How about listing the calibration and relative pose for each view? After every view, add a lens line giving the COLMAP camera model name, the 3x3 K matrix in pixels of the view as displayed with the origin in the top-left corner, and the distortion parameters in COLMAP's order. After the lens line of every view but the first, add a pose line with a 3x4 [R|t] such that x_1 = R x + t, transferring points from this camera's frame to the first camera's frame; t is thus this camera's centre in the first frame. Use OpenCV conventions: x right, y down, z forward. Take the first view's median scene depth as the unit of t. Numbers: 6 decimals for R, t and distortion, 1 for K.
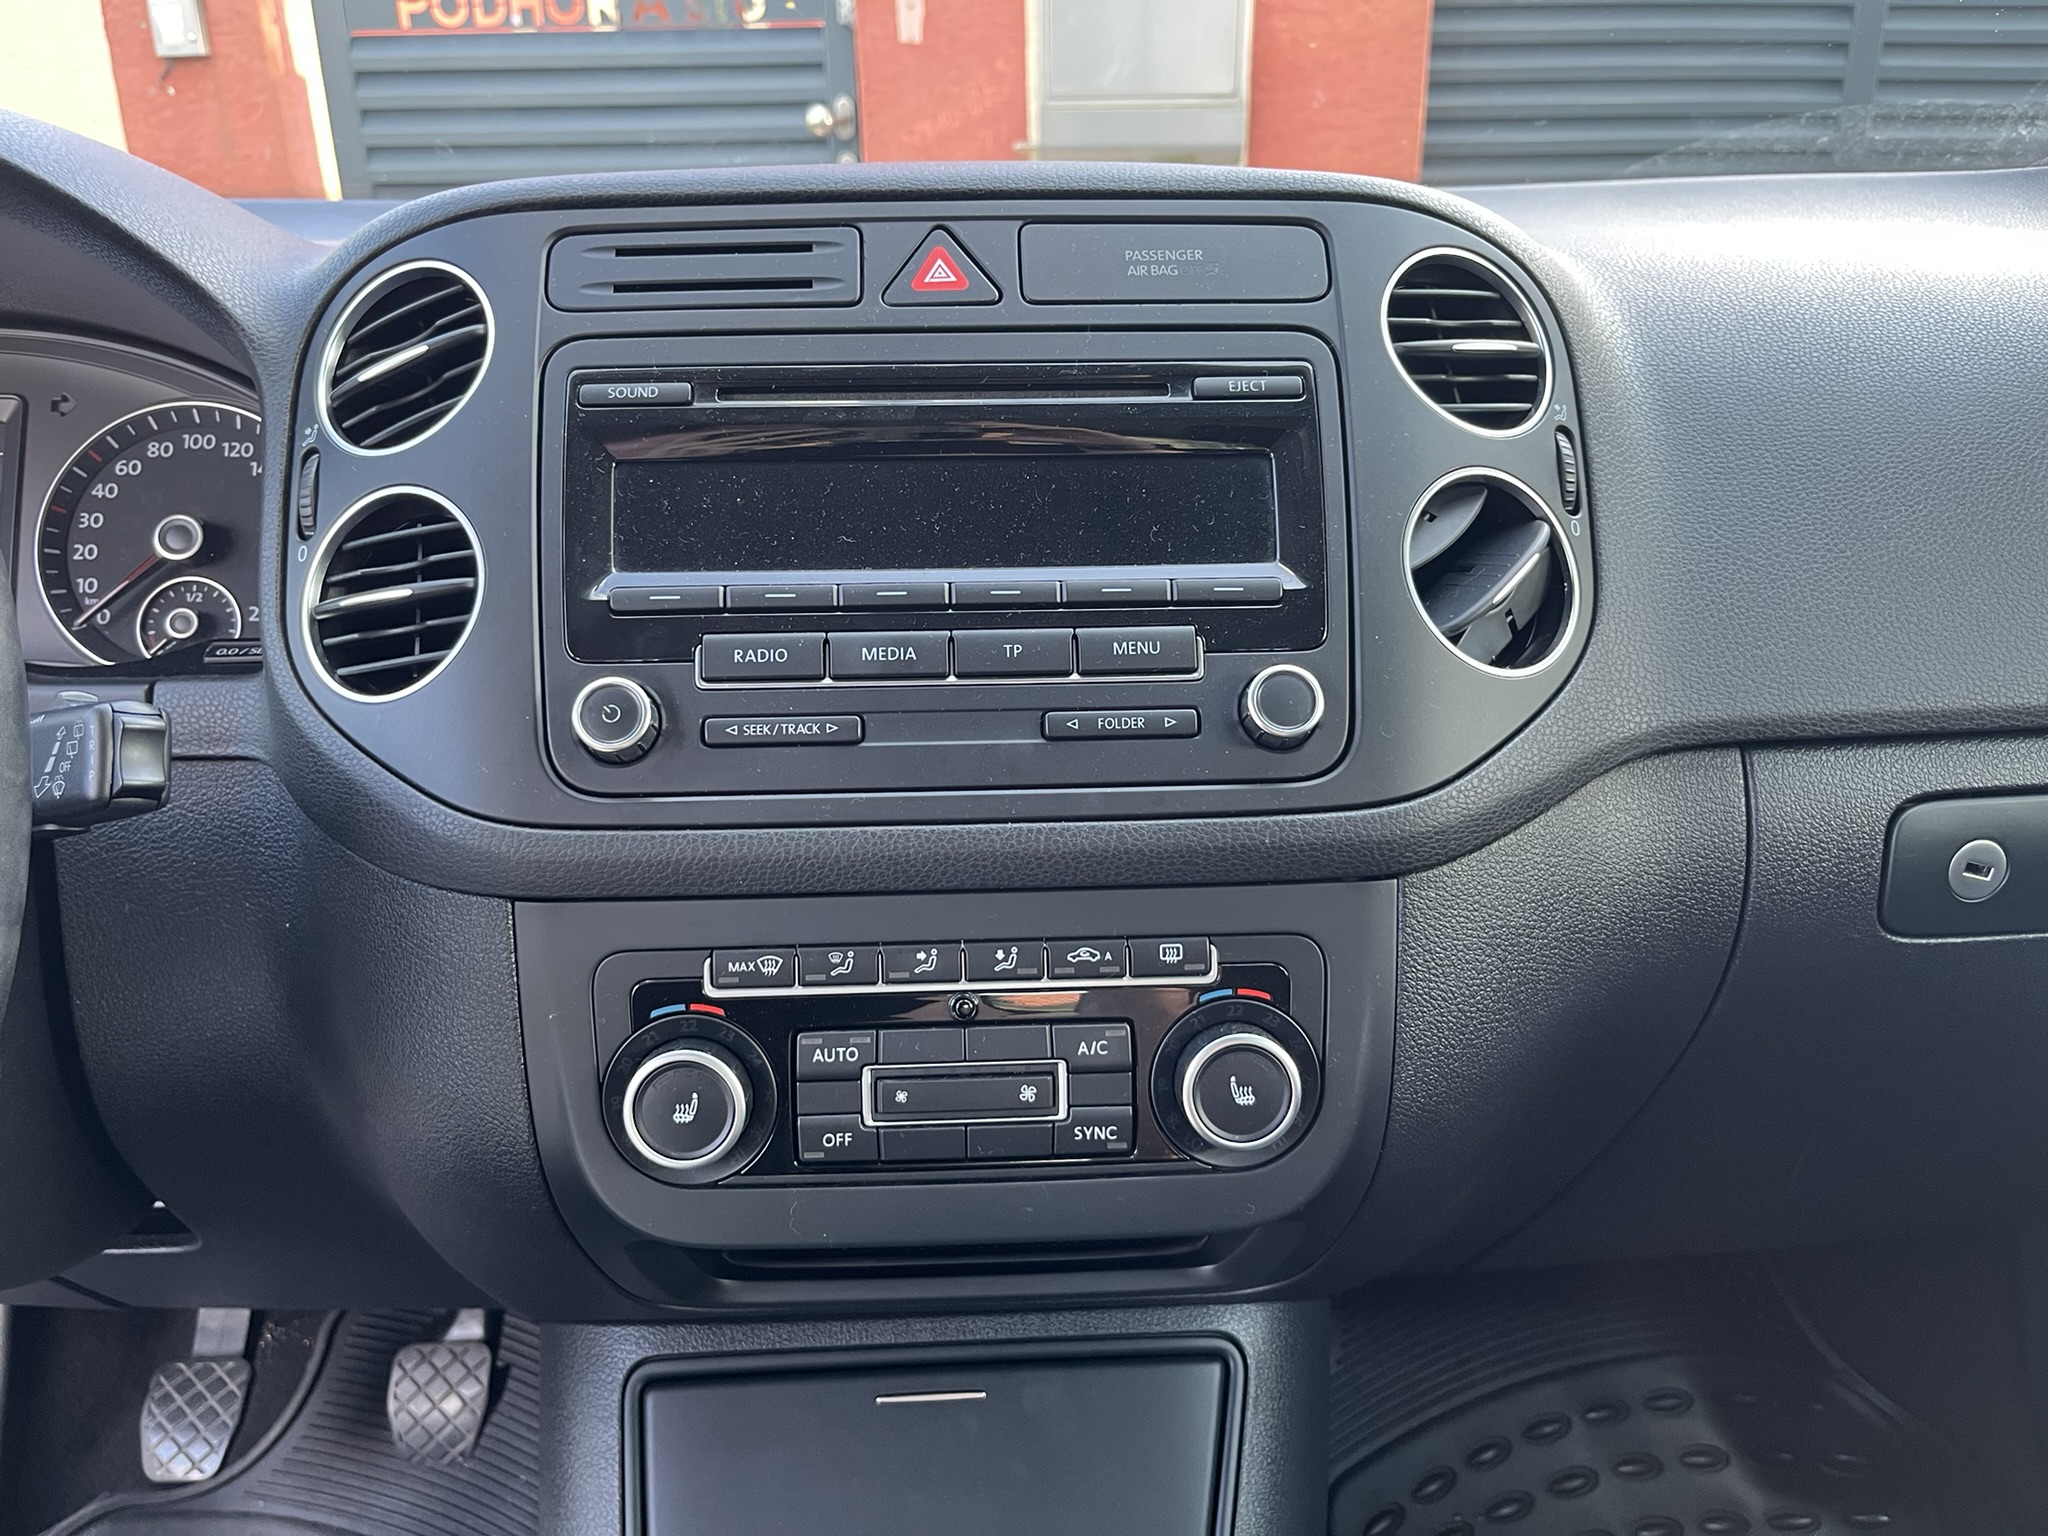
lens RADIAL K [[1591.3, 0, 1006.6], [0, 1591.3, 755.4], [0, 0, 1]] dist [0.047737, -0.081051]
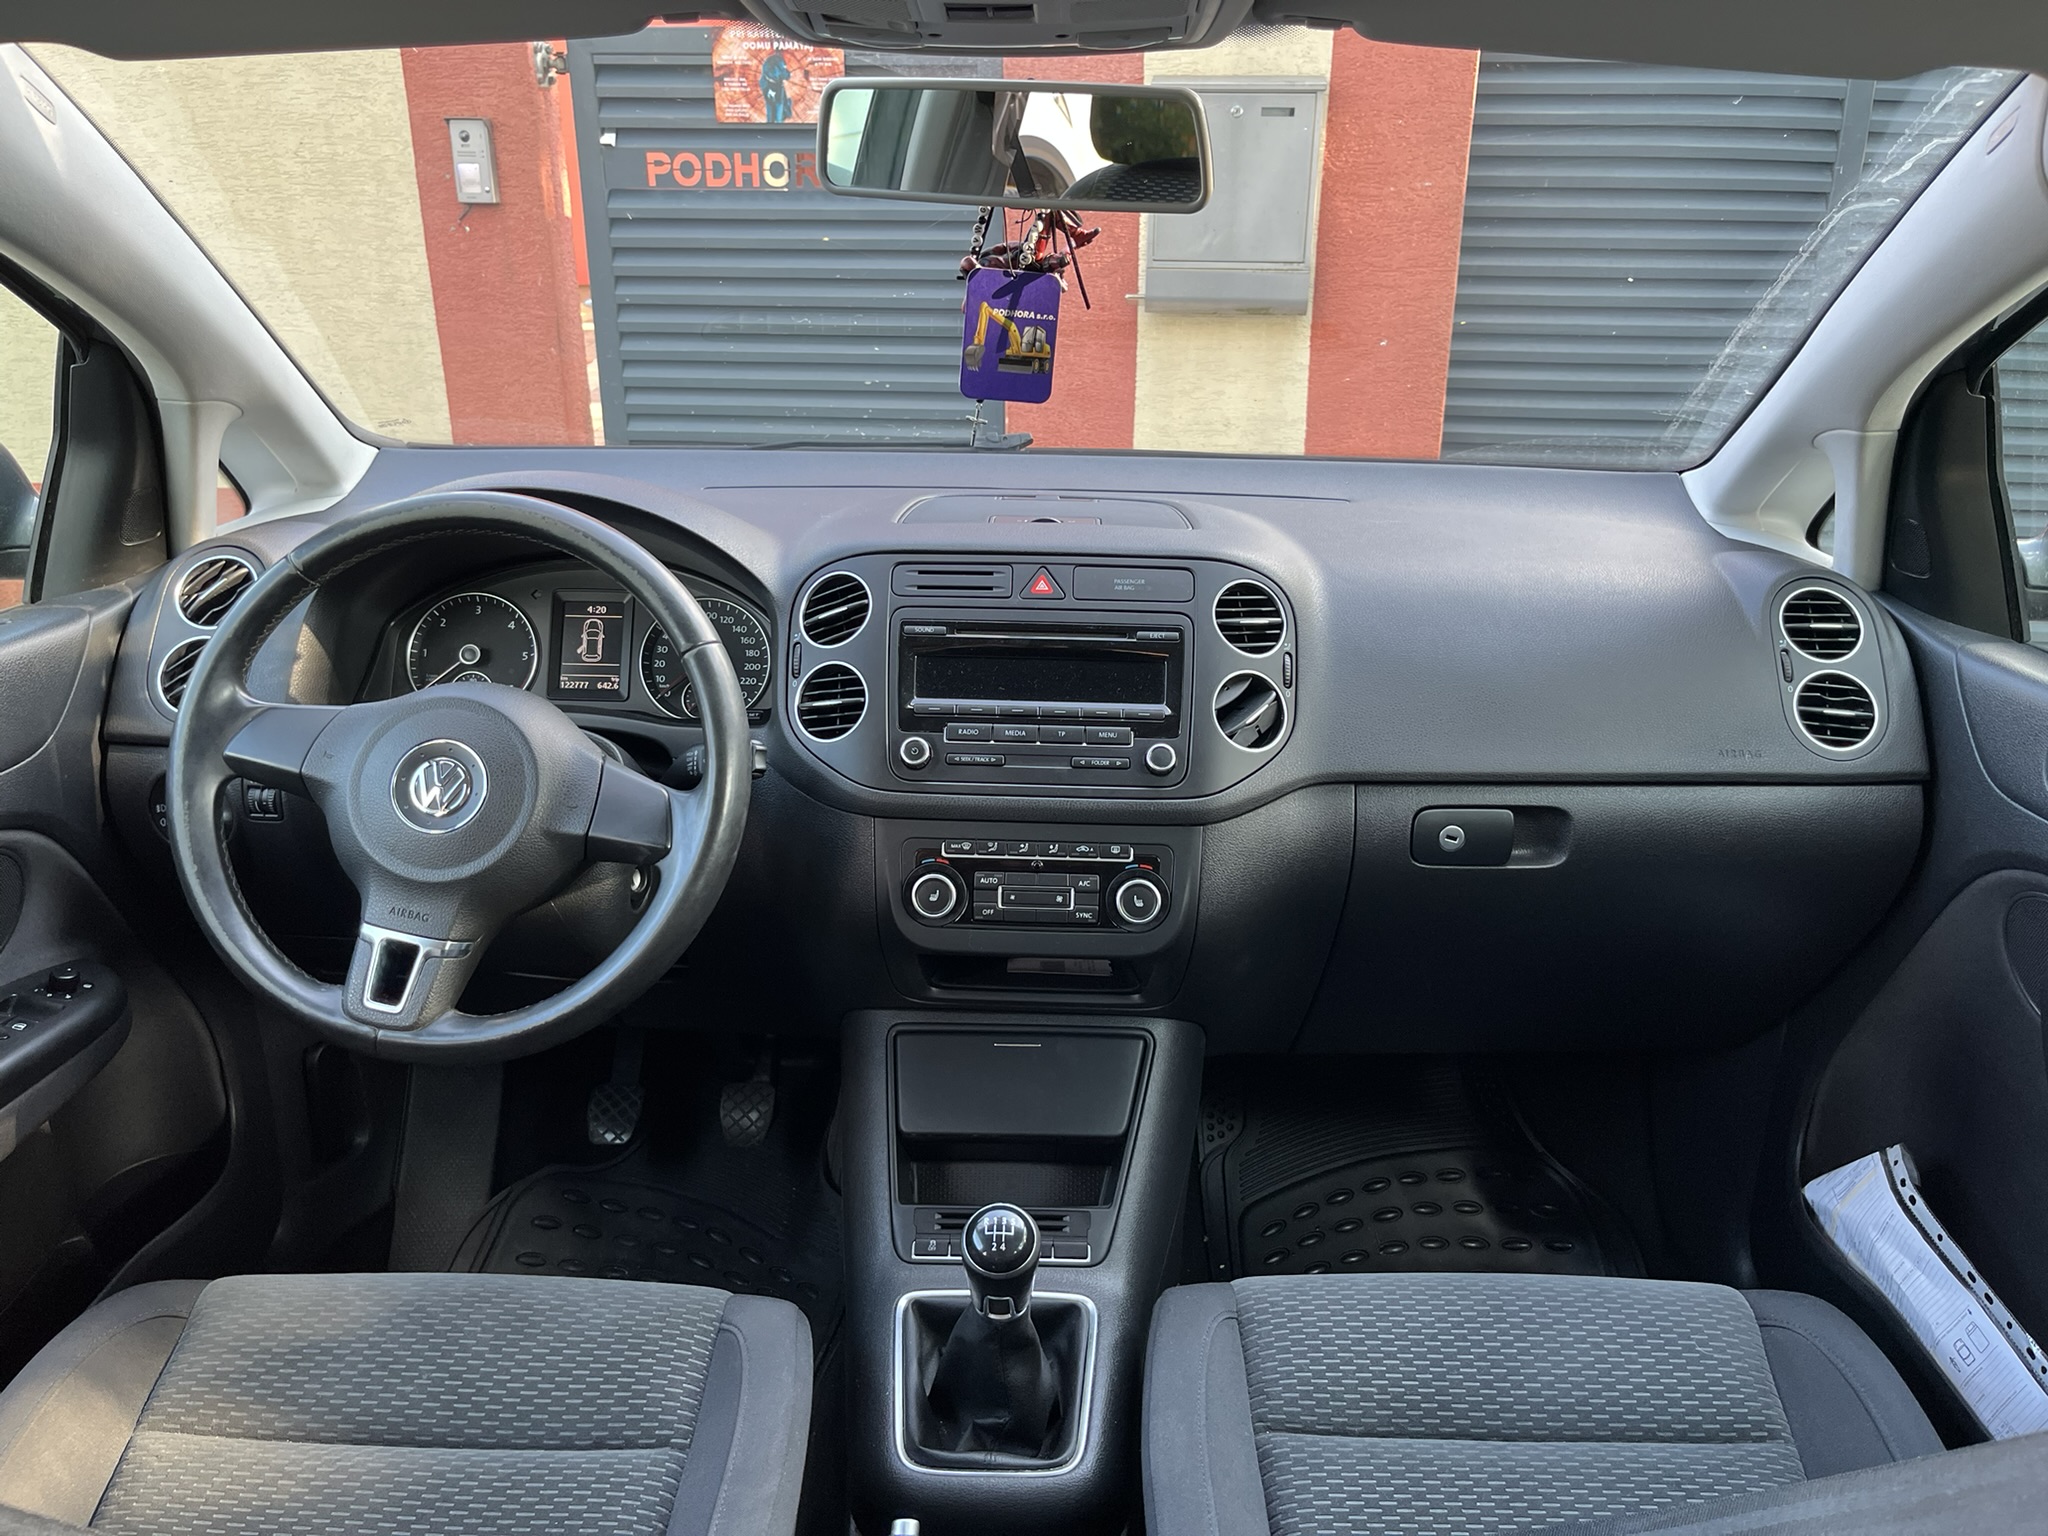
lens RADIAL K [[1591.3, 0, 1028.1], [0, 1591.3, 753.1], [0, 0, 1]] dist [0.047737, -0.081051]
pose [[0.997483, 0.046027, -0.053940, 0.088470], [-0.046766, 0.998827, -0.012524, 0.002755], [0.053301, 0.015015, 0.998466, -1.587542]]
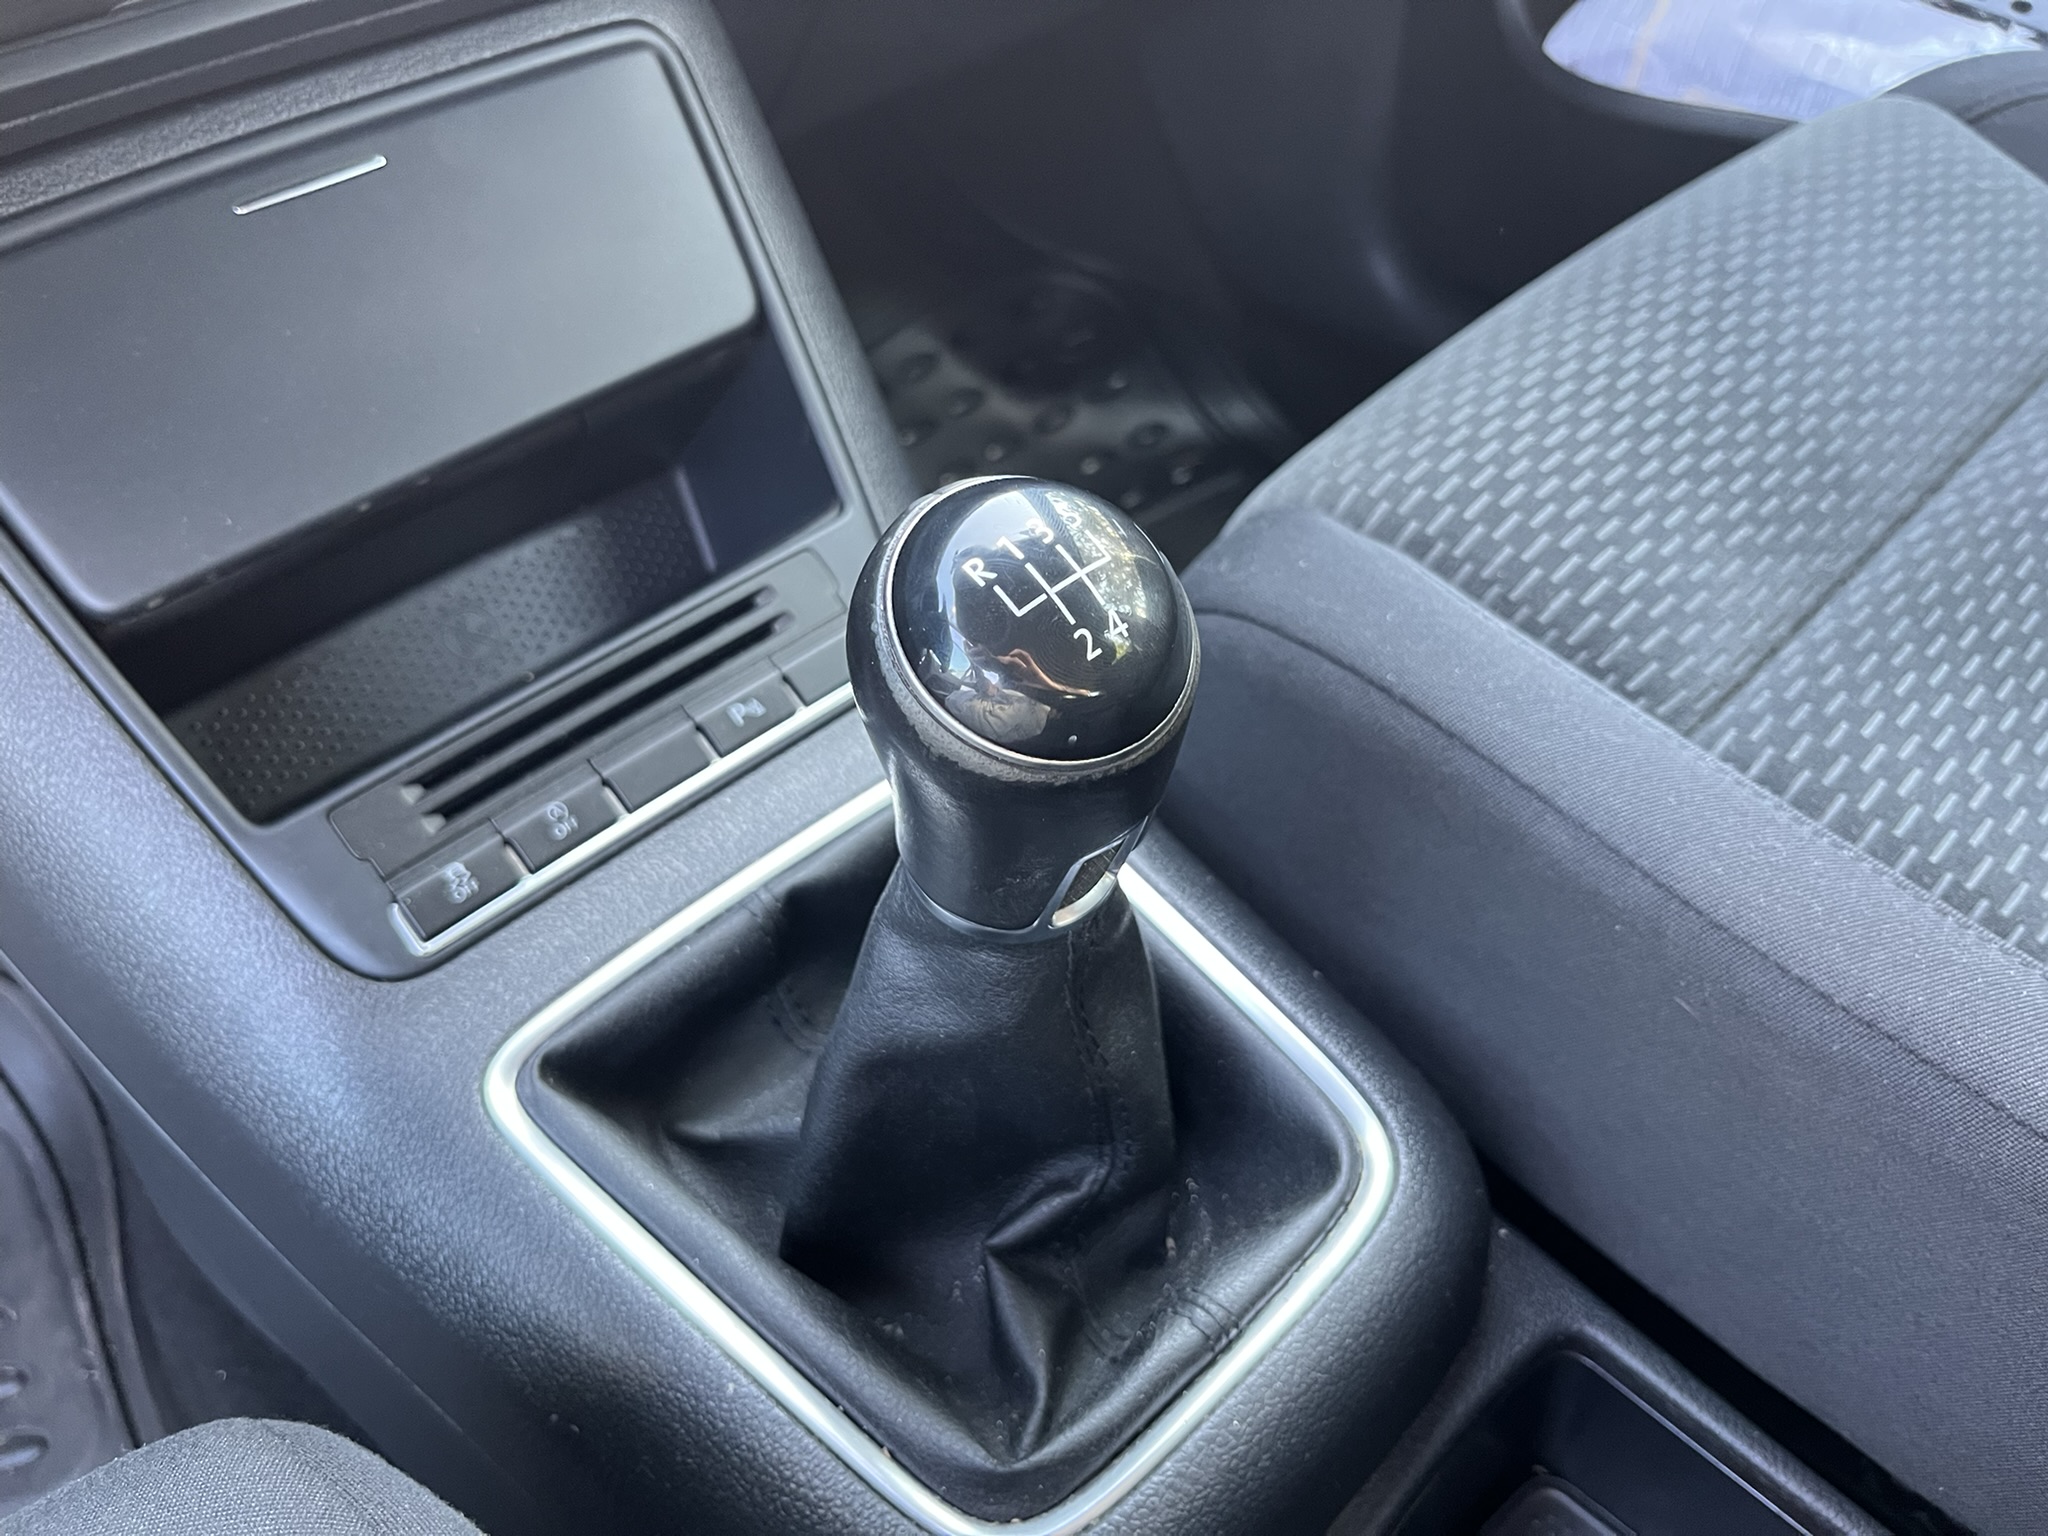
lens RADIAL K [[1612.2, 0, 1018.7], [0, 1612.2, 756.4], [0, 0, 1]] dist [0.018235, 0.001299]
pose [[0.748548, -0.461975, 0.475662, -0.311584], [0.274741, 0.868966, 0.411601, 0.490243], [-0.603484, -0.177419, 0.777387, 0.288433]]
